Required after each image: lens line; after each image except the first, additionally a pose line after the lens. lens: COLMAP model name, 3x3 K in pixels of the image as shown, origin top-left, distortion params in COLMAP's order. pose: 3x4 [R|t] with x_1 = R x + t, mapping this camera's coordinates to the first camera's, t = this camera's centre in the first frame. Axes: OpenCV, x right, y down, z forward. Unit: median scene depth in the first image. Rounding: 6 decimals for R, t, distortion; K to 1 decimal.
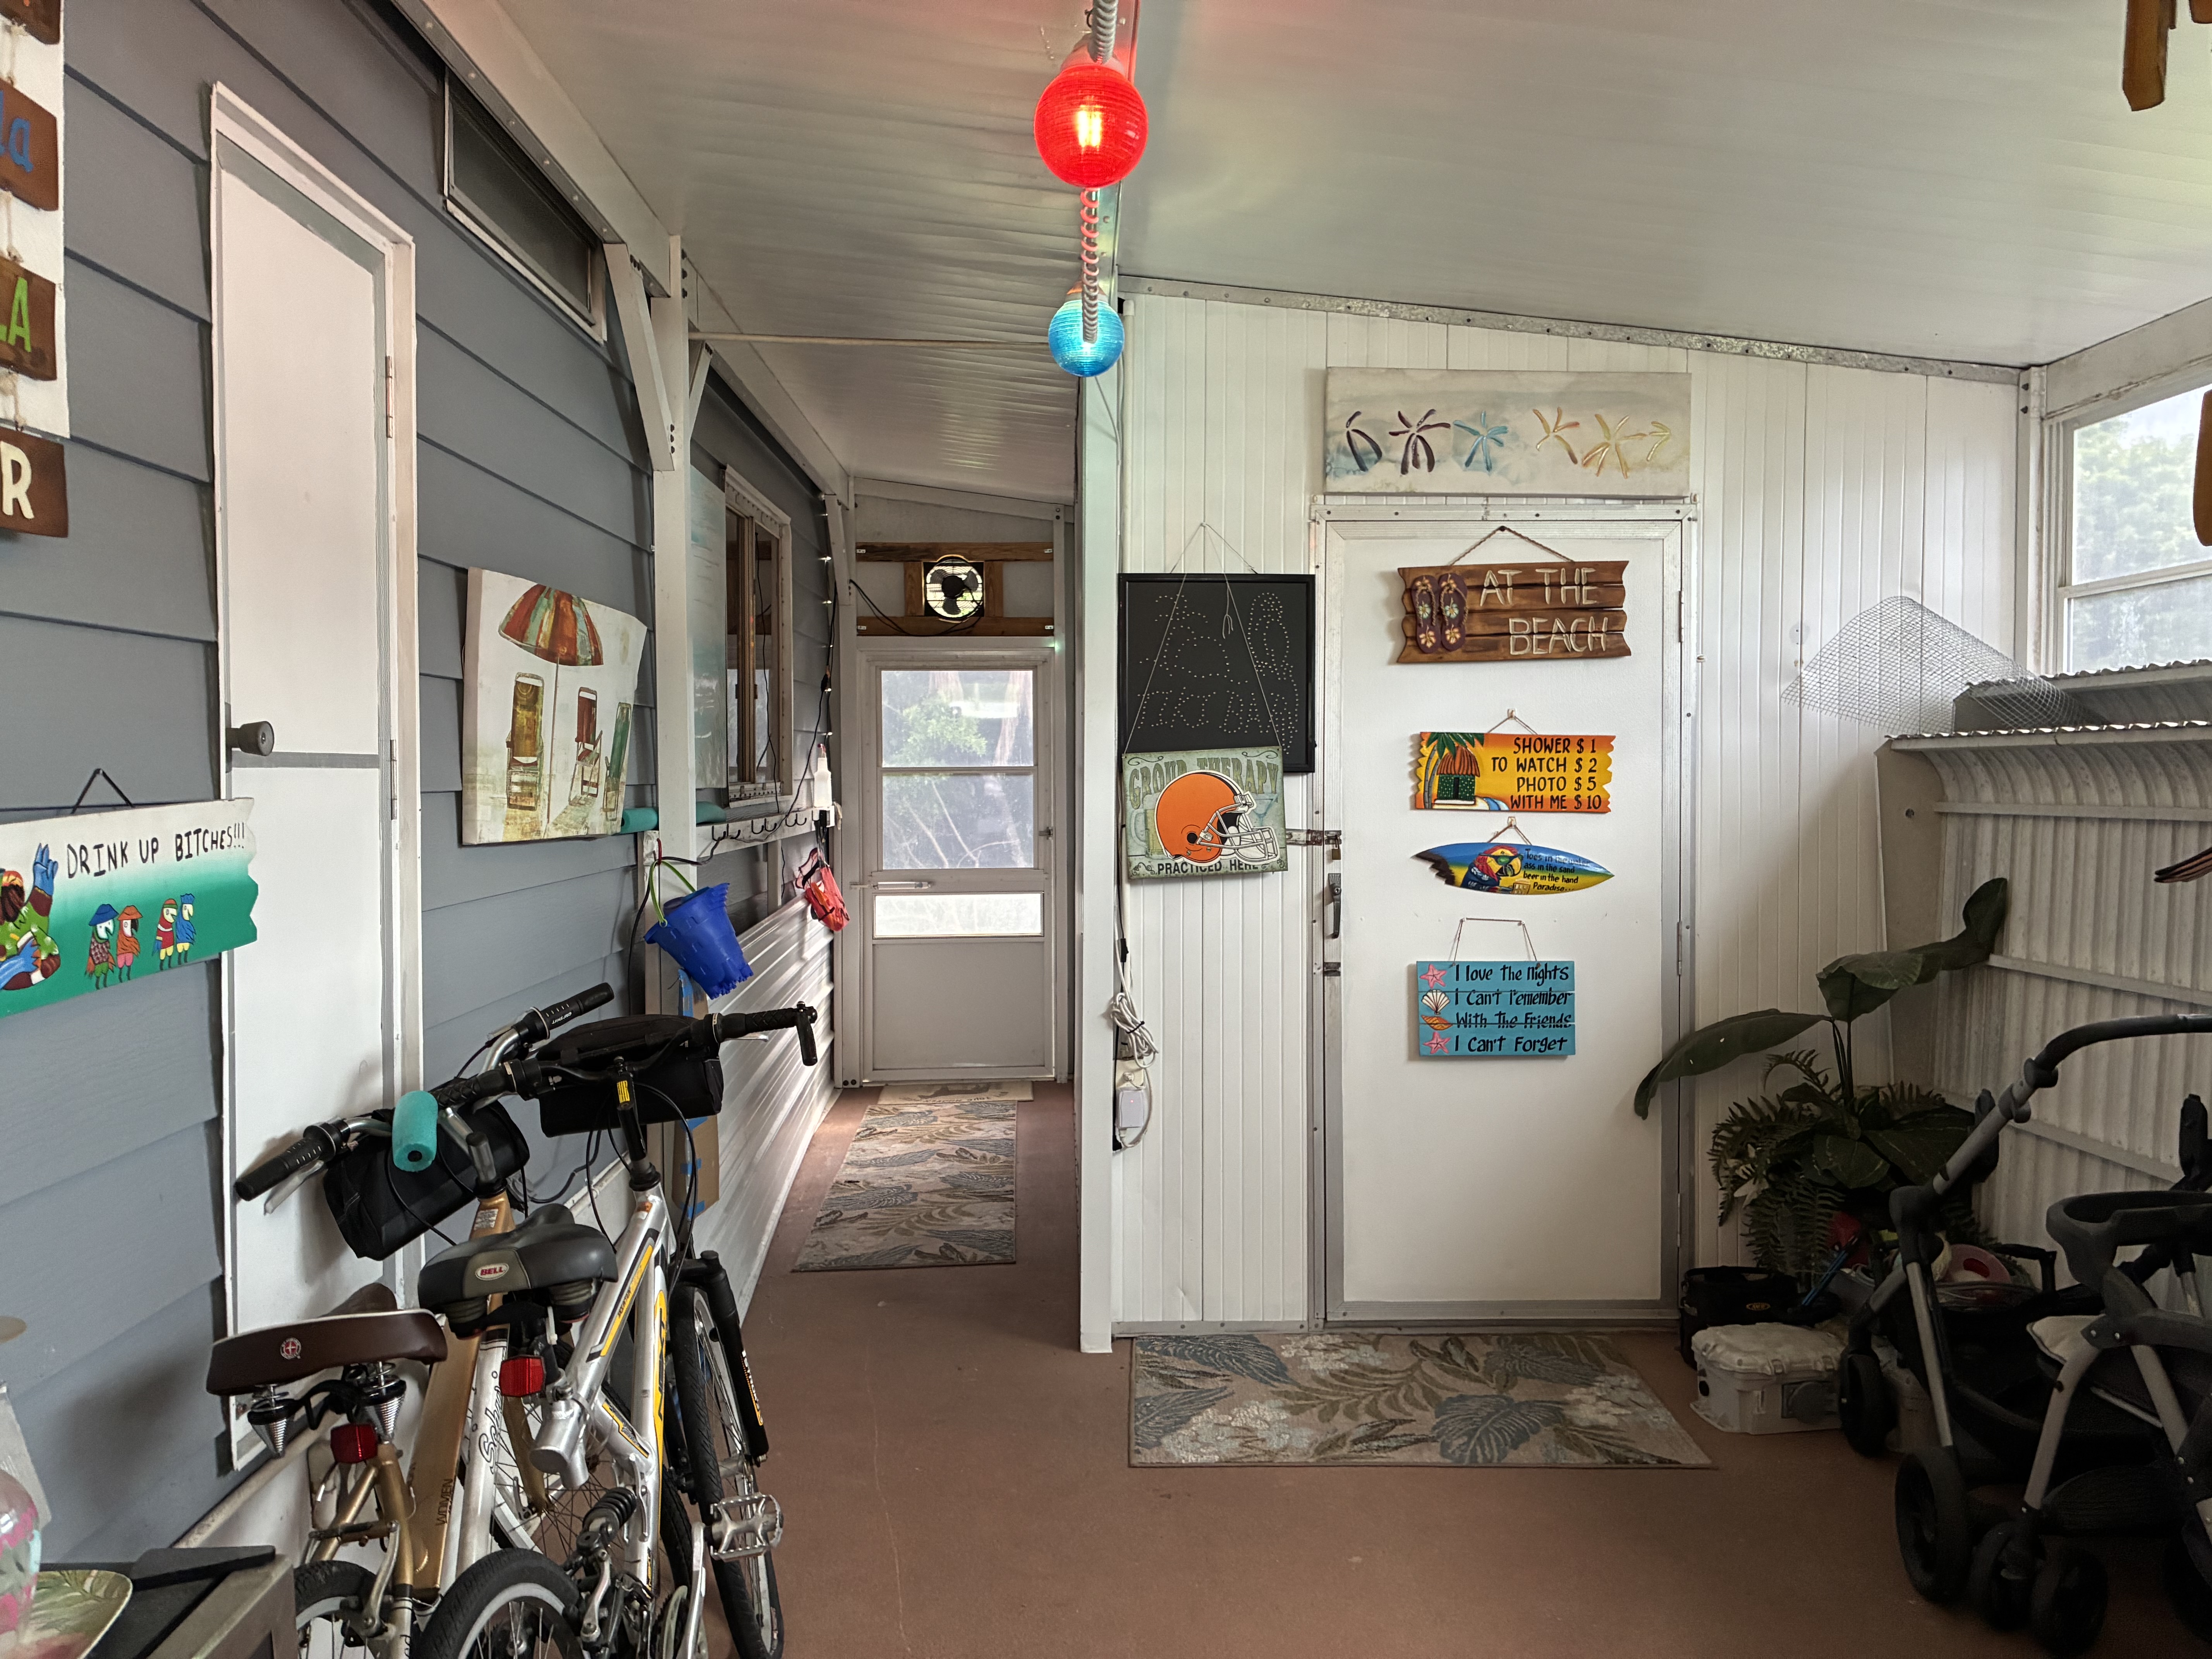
lens RADIAL K [[1682.1, 0, 1132.2], [0, 1682.1, 796.1], [0, 0, 1]] dist [0.038869, -0.092363]
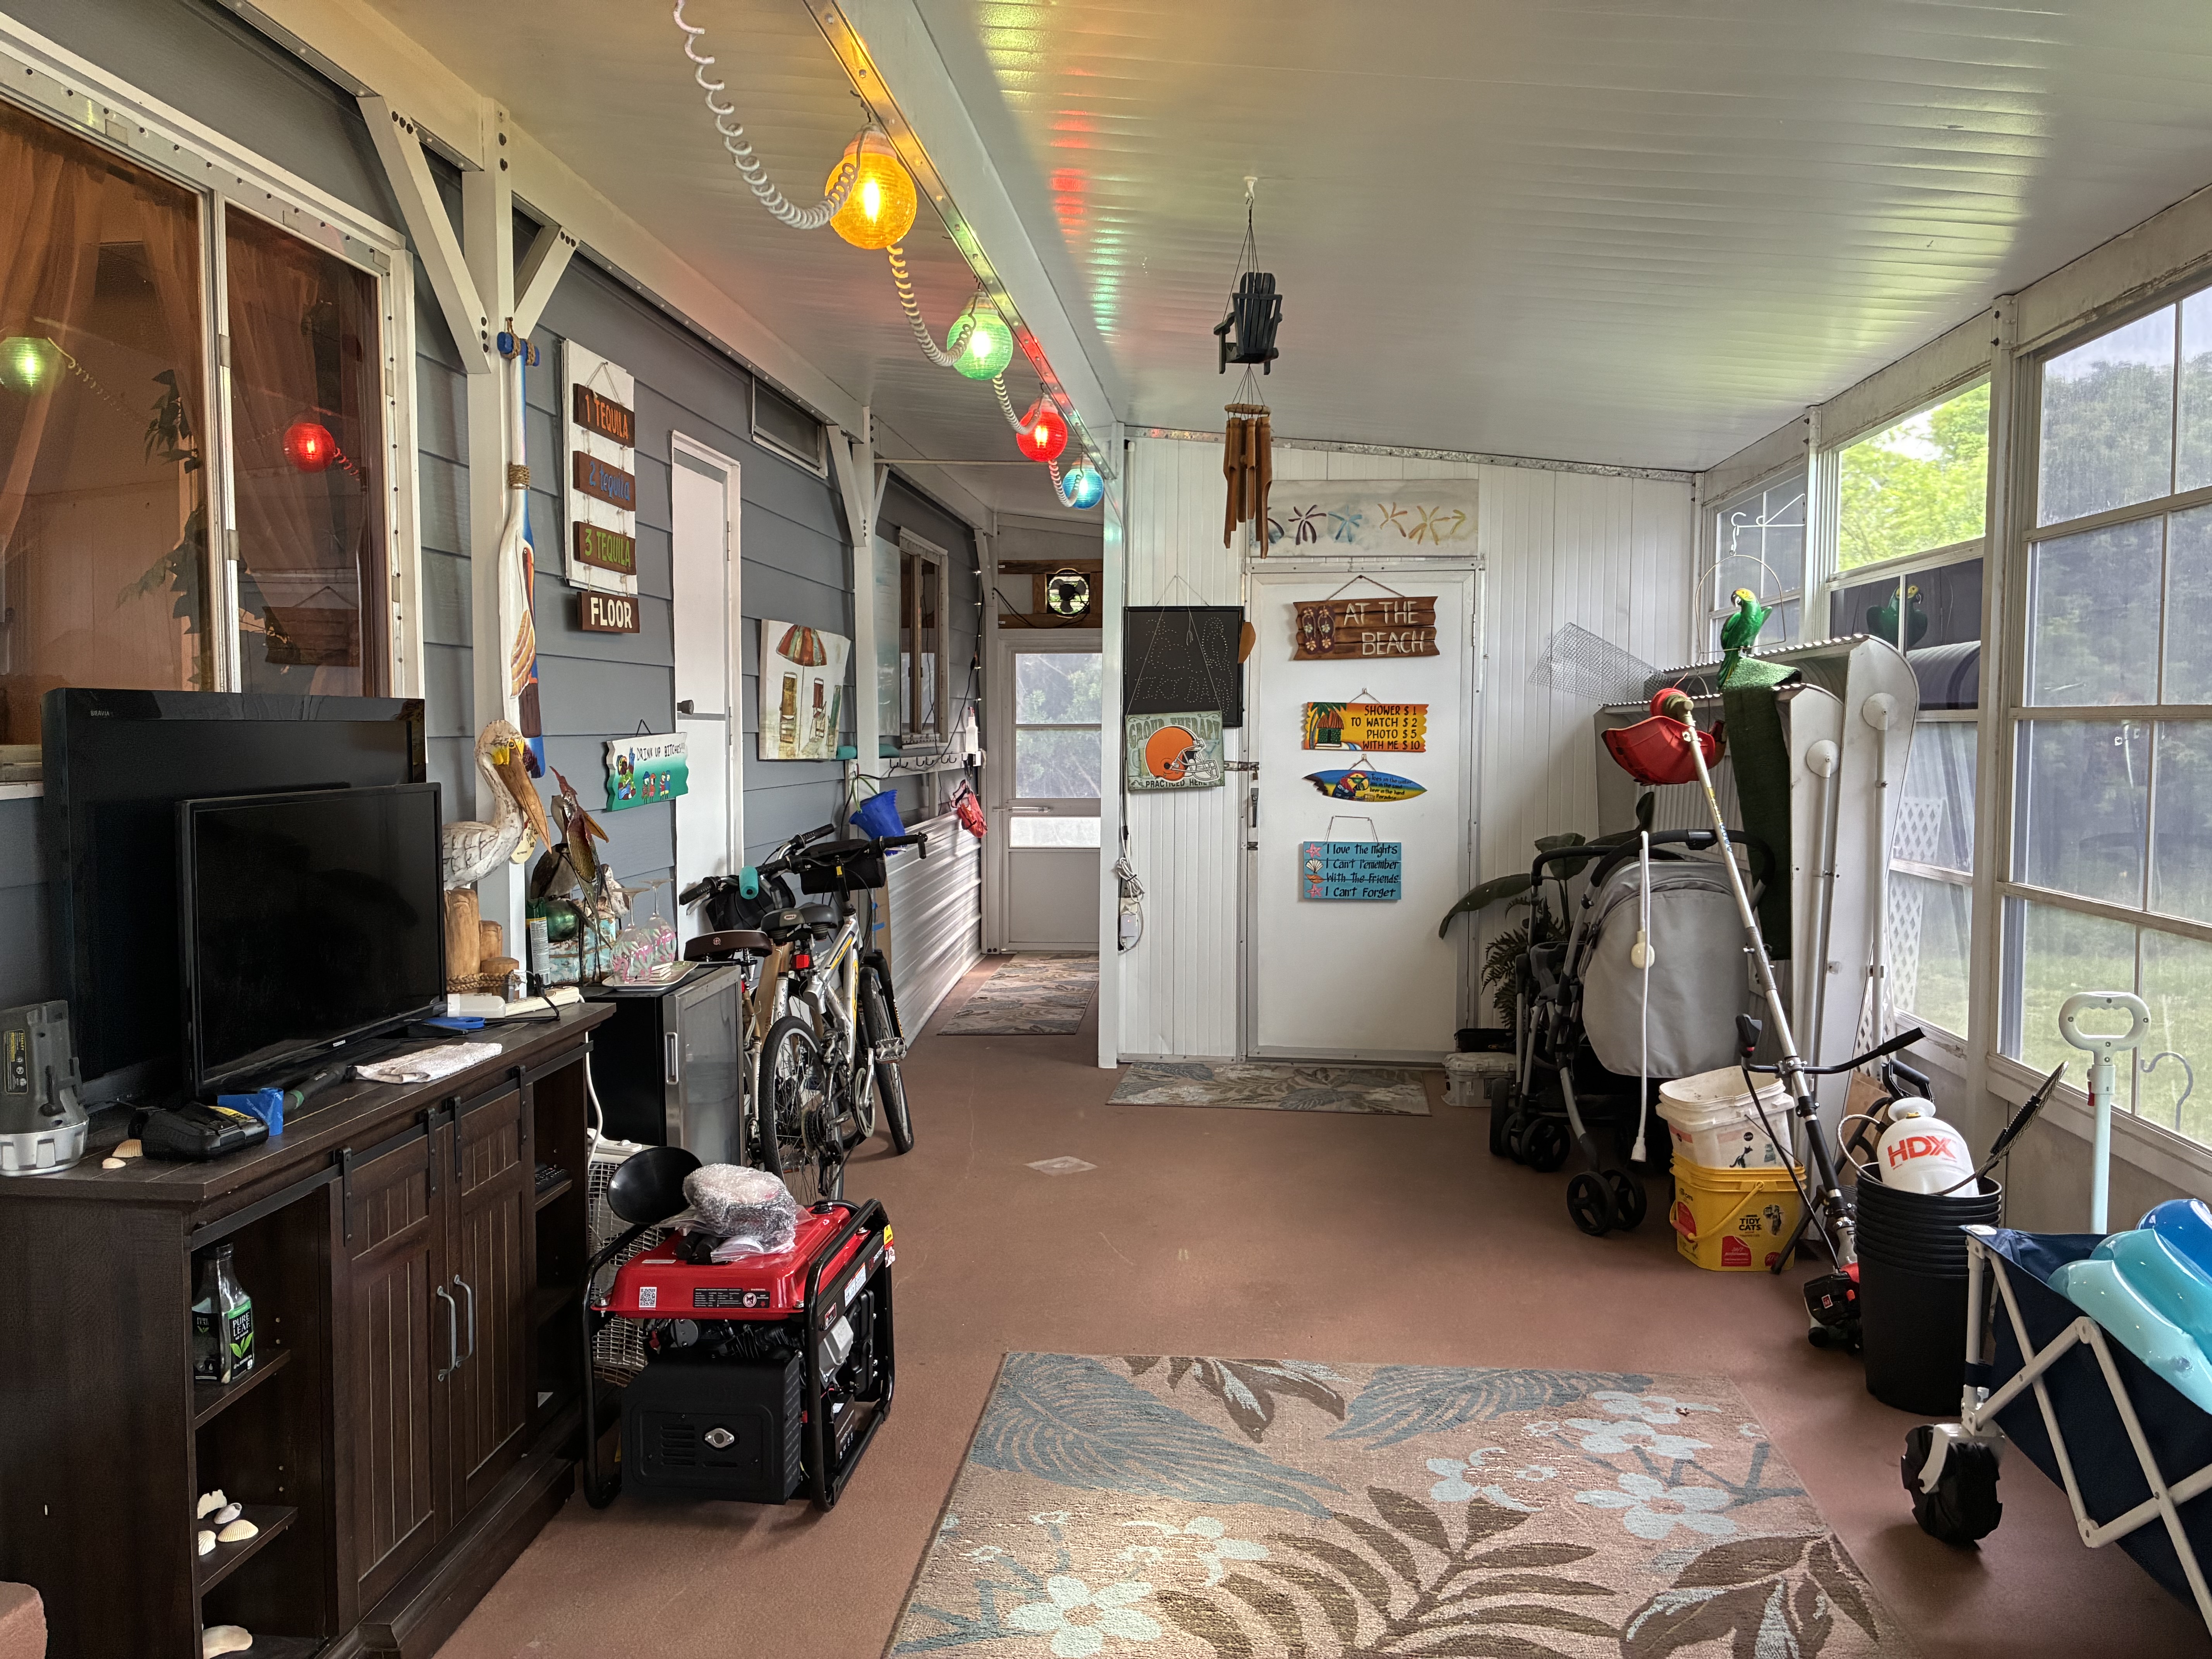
lens RADIAL K [[1677.1, 0, 1097.1], [0, 1677.1, 824.2], [0, 0, 1]] dist [0.031939, -0.027927]
pose [[0.990728, 0.011797, -0.135346, 0.190690], [-0.006310, 0.999143, 0.040901, 0.015351], [0.135712, -0.039668, 0.989954, -0.651627]]
